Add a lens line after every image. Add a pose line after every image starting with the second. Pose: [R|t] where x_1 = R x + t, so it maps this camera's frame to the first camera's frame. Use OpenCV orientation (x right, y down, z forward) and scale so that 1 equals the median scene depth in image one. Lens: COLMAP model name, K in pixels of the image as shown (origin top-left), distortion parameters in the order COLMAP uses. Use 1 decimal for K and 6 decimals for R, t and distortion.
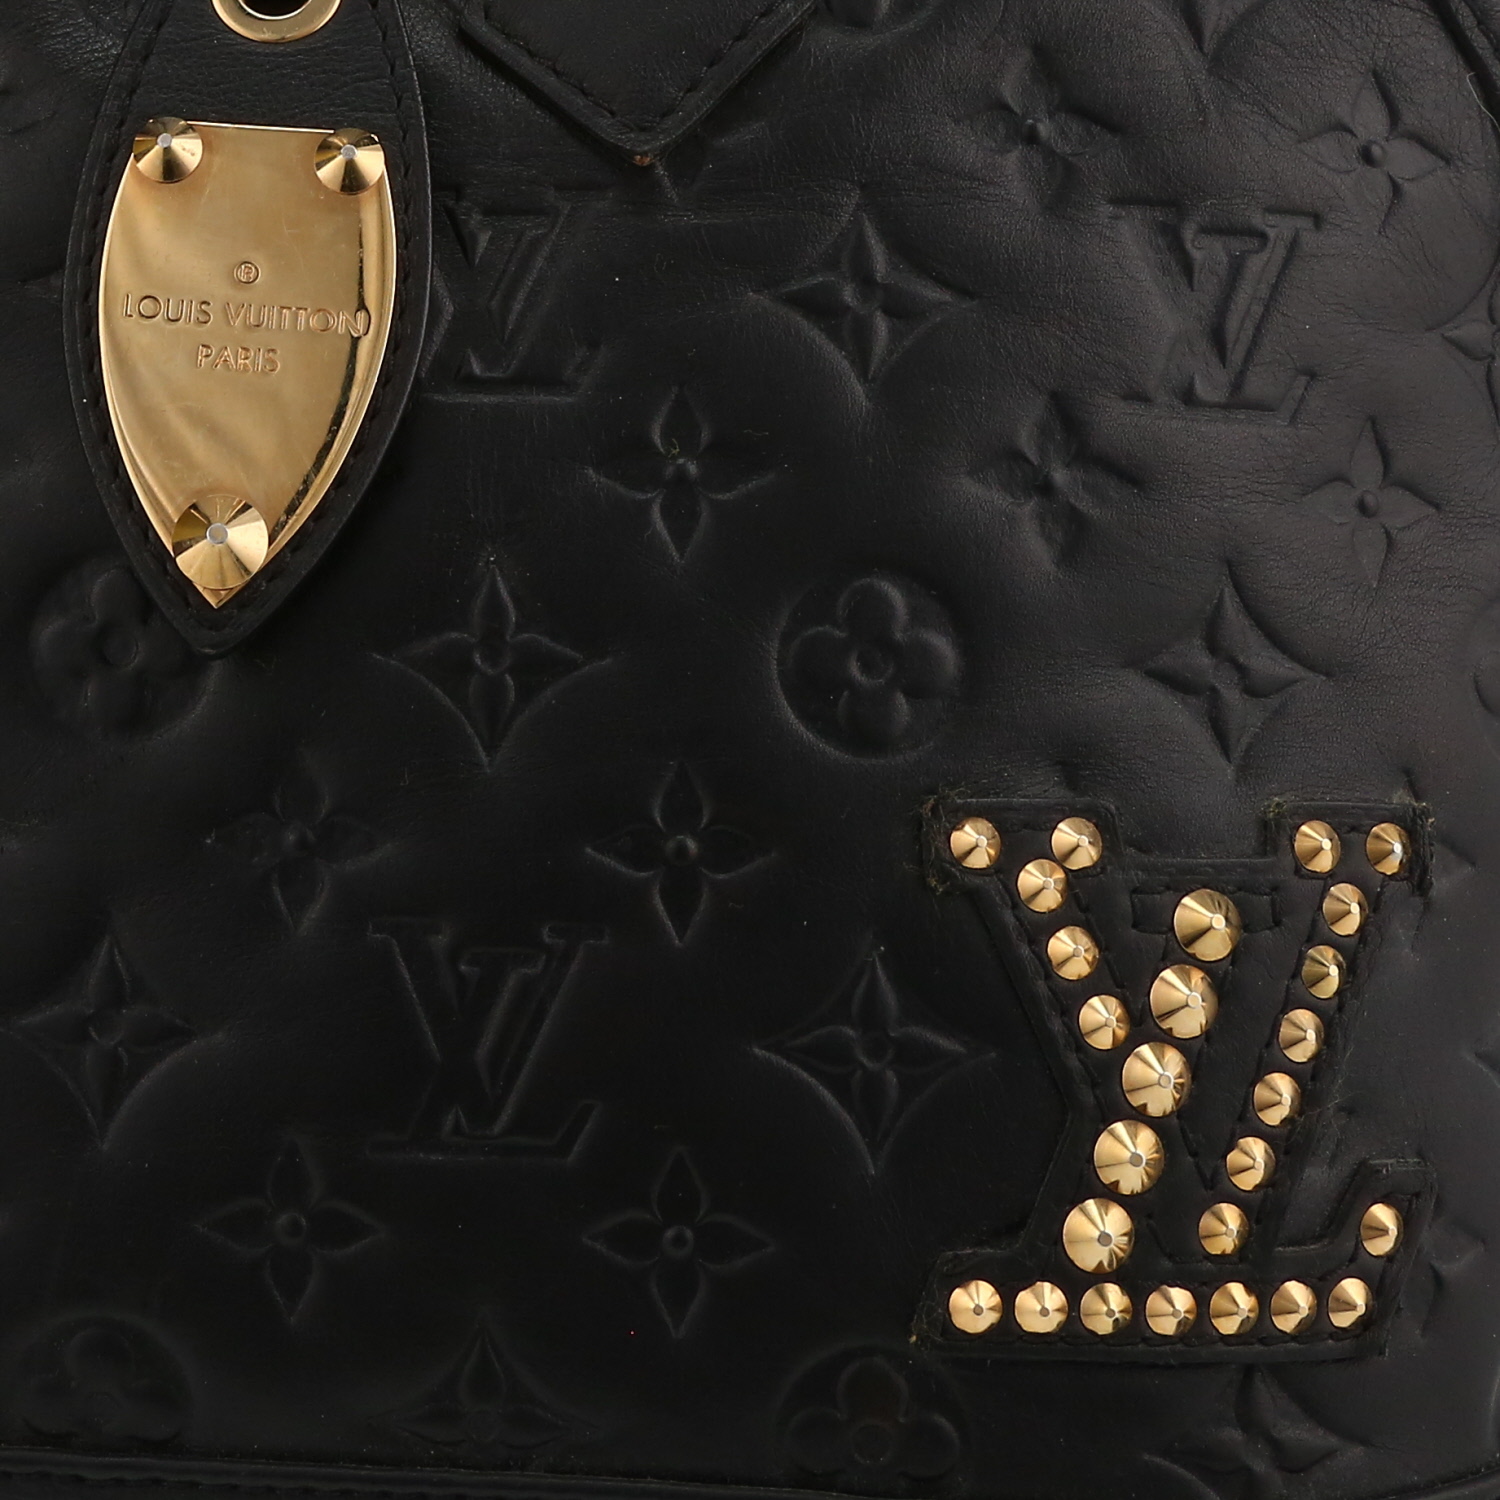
lens RADIAL K [[2129.1, 0, 820.2], [0, 2129.1, 708.9], [0, 0, 1]] dist [-0.025509, 0.000000]
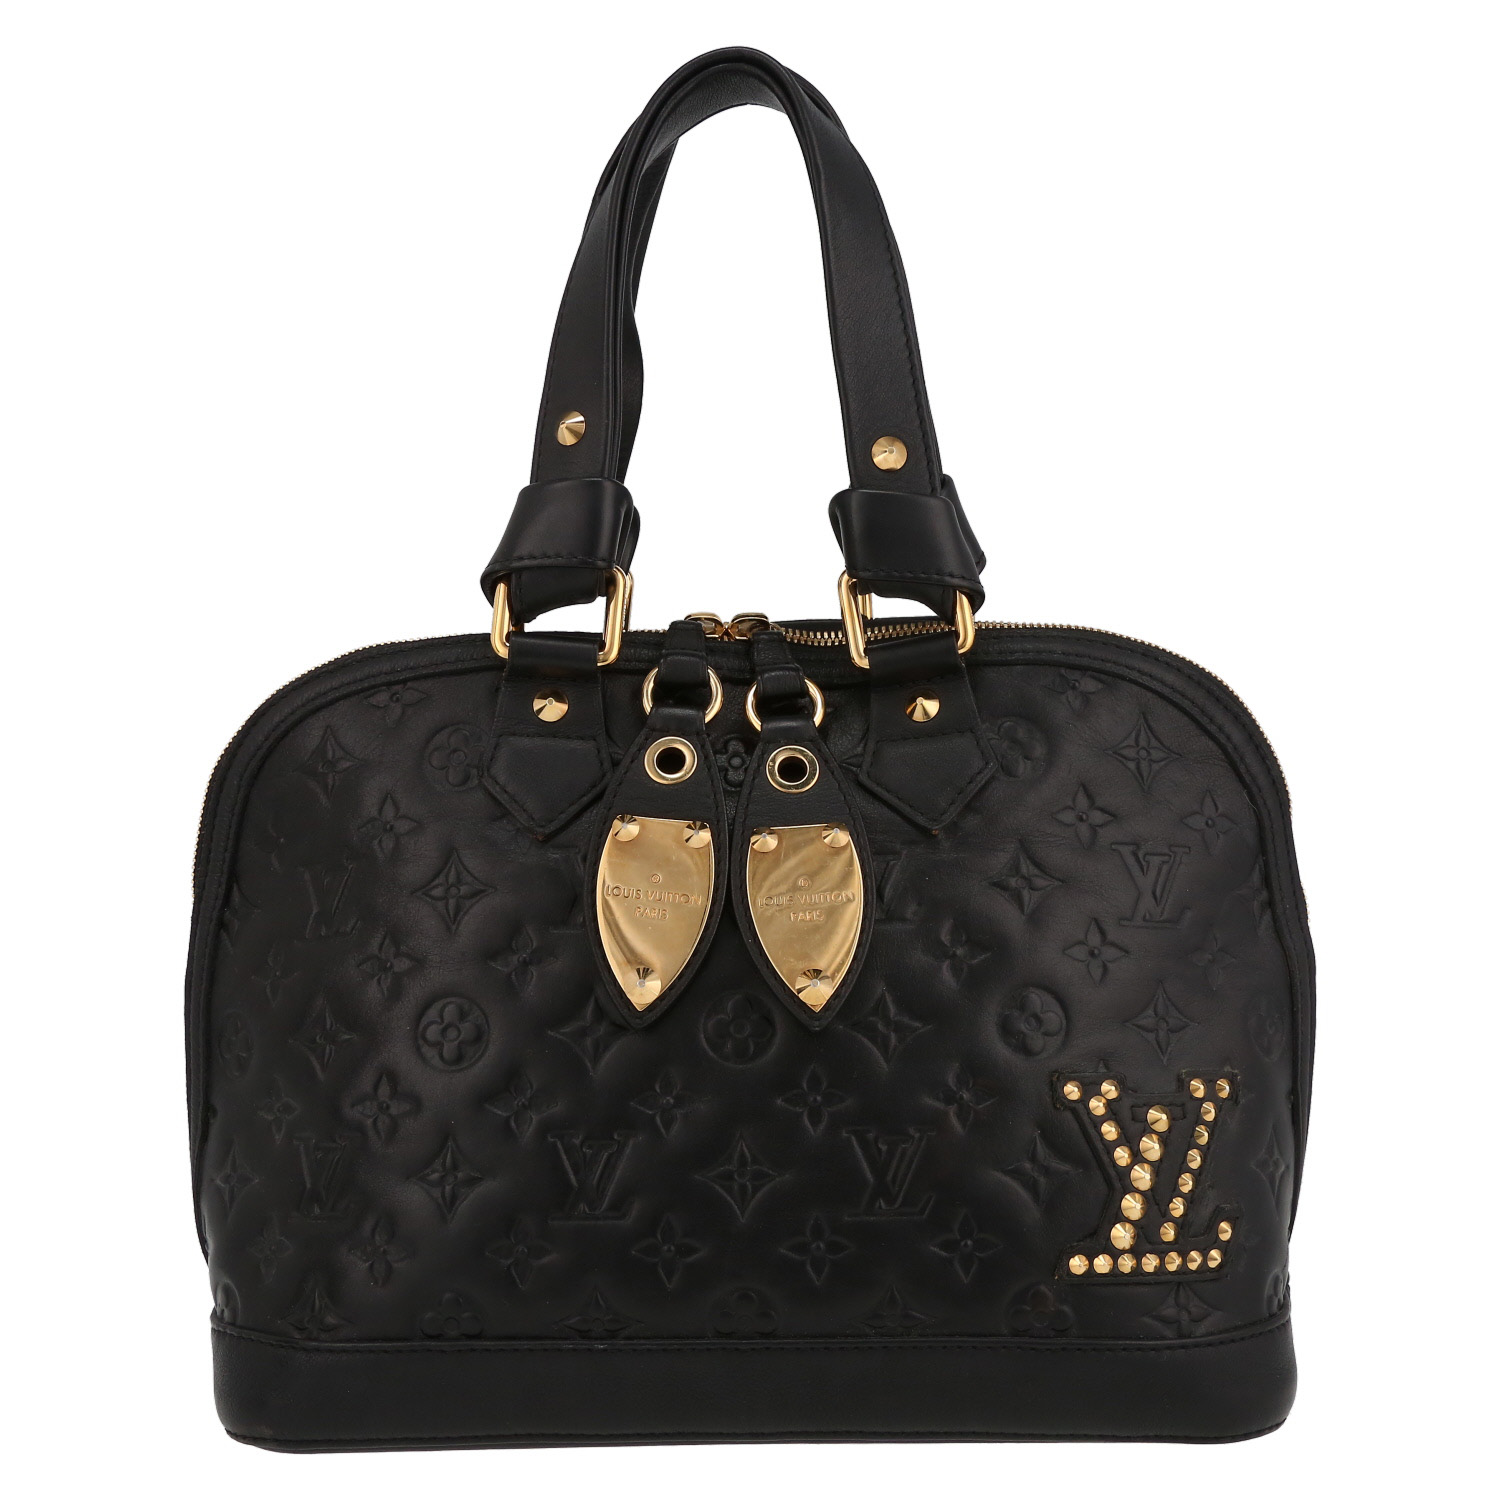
lens RADIAL K [[2129.1, 0, 752.8], [0, 2129.1, 745.5], [0, 0, 1]] dist [-0.025509, 0.000000]
pose [[0.996784, -0.023623, 0.076573, -0.524342], [0.025749, 0.999307, -0.026897, -0.311508], [-0.075884, 0.028783, 0.996701, -1.654049]]
